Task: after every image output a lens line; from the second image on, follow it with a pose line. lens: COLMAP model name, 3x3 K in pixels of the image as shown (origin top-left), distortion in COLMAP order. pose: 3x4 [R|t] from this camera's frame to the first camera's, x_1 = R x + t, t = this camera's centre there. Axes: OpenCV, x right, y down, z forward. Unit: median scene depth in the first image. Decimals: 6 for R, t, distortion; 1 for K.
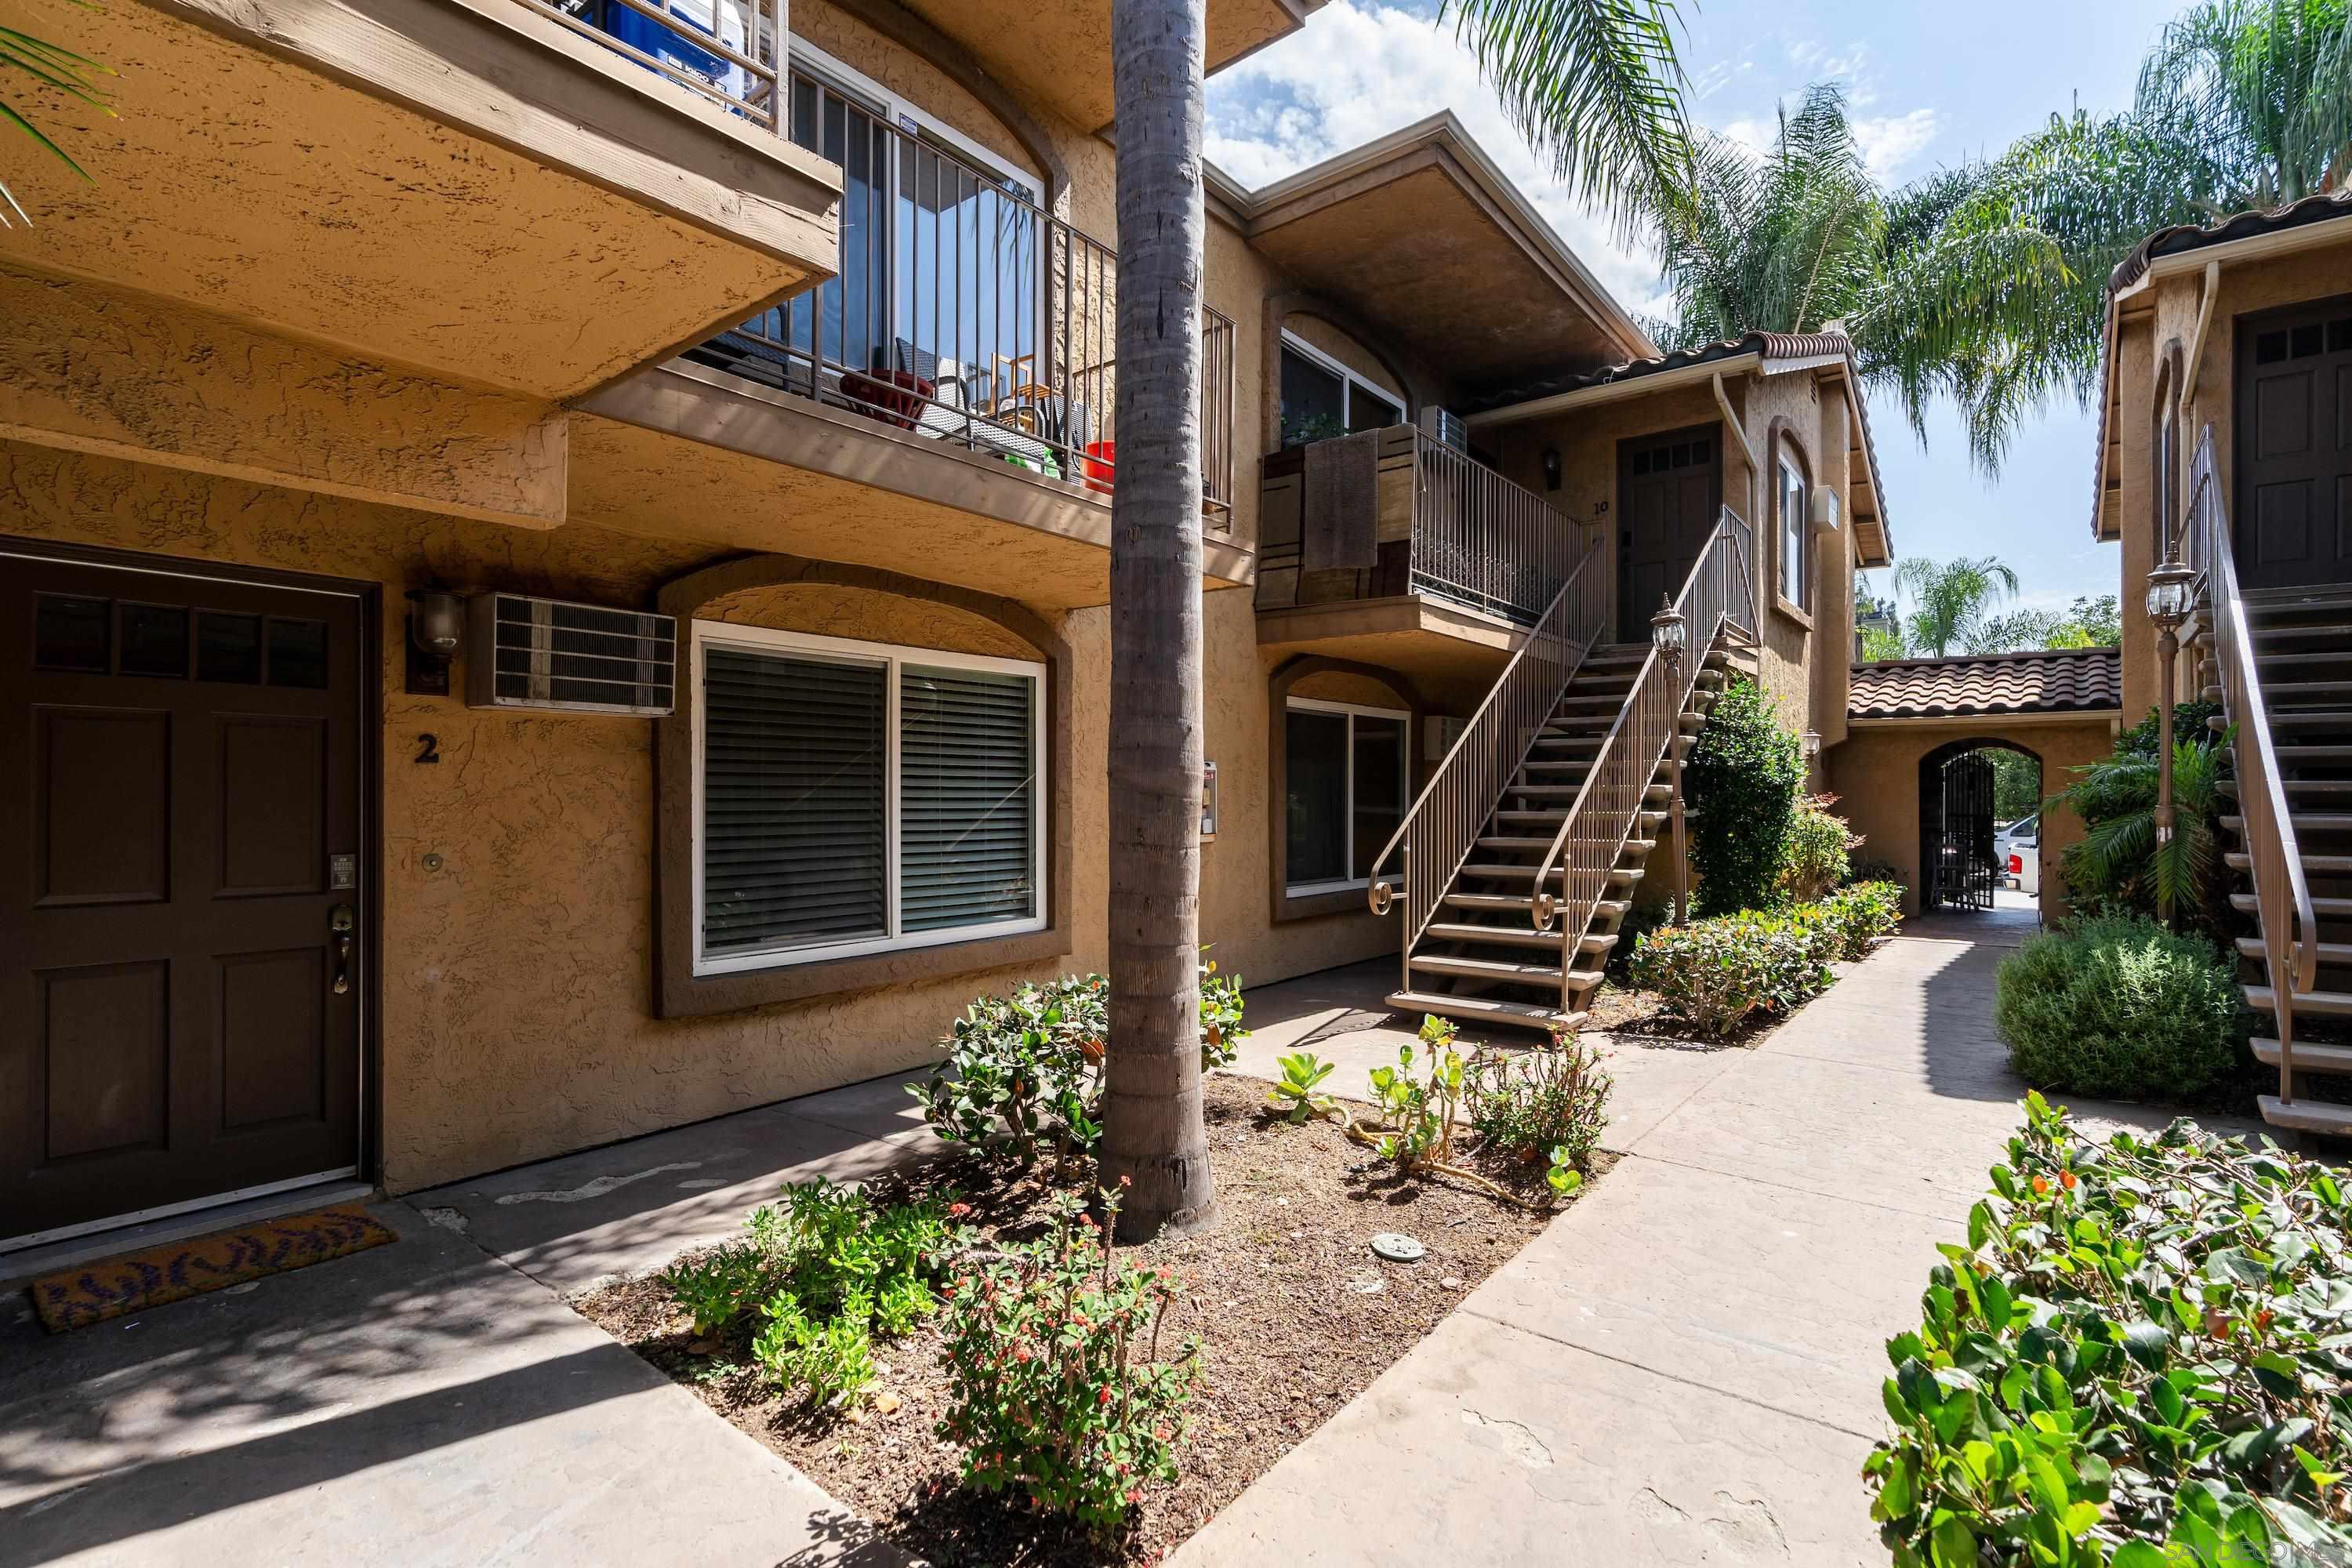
lens RADIAL K [[1090.2, 0, 1164.4], [0, 1090.2, 797.7], [0, 0, 1]] dist [-0.002352, 0.000786]
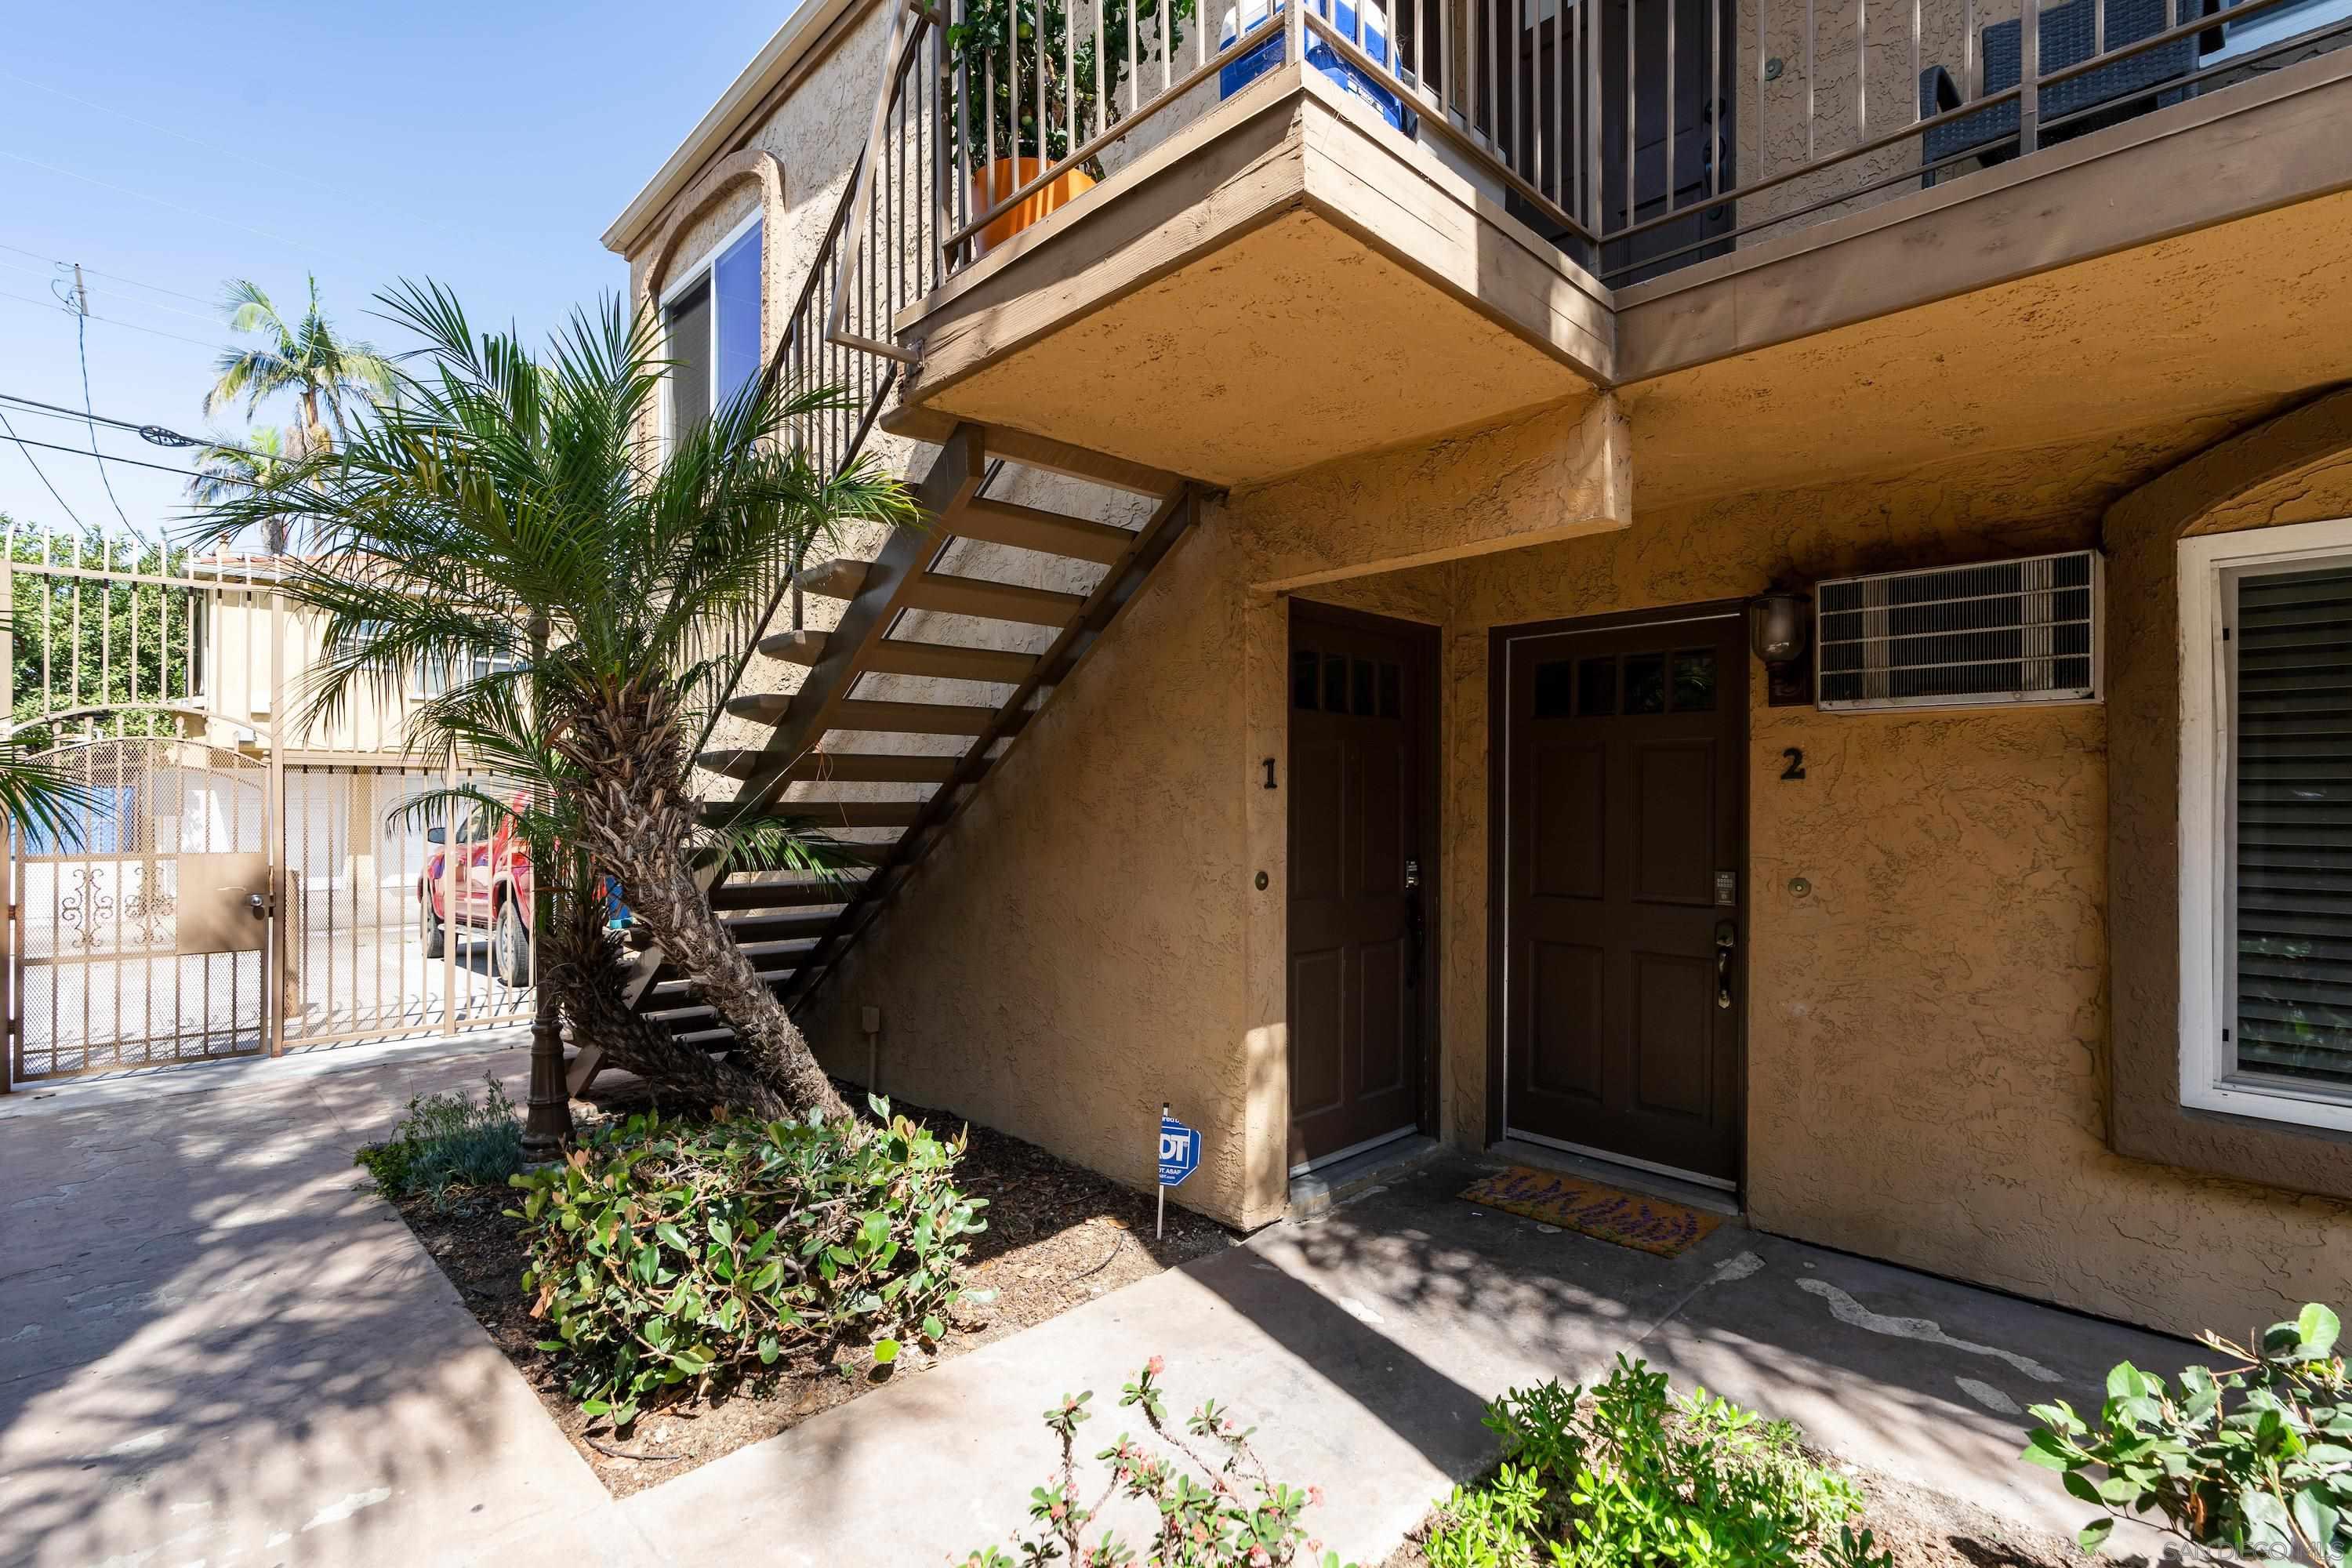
lens RADIAL K [[1090.2, 0, 1164.4], [0, 1090.2, 797.7], [0, 0, 1]] dist [-0.002352, 0.000786]
pose [[-0.116336, -0.004992, -0.993197, 0.301817], [-0.005959, 0.999973, -0.004328, -0.008883], [0.993192, 0.005415, -0.116363, 0.565510]]
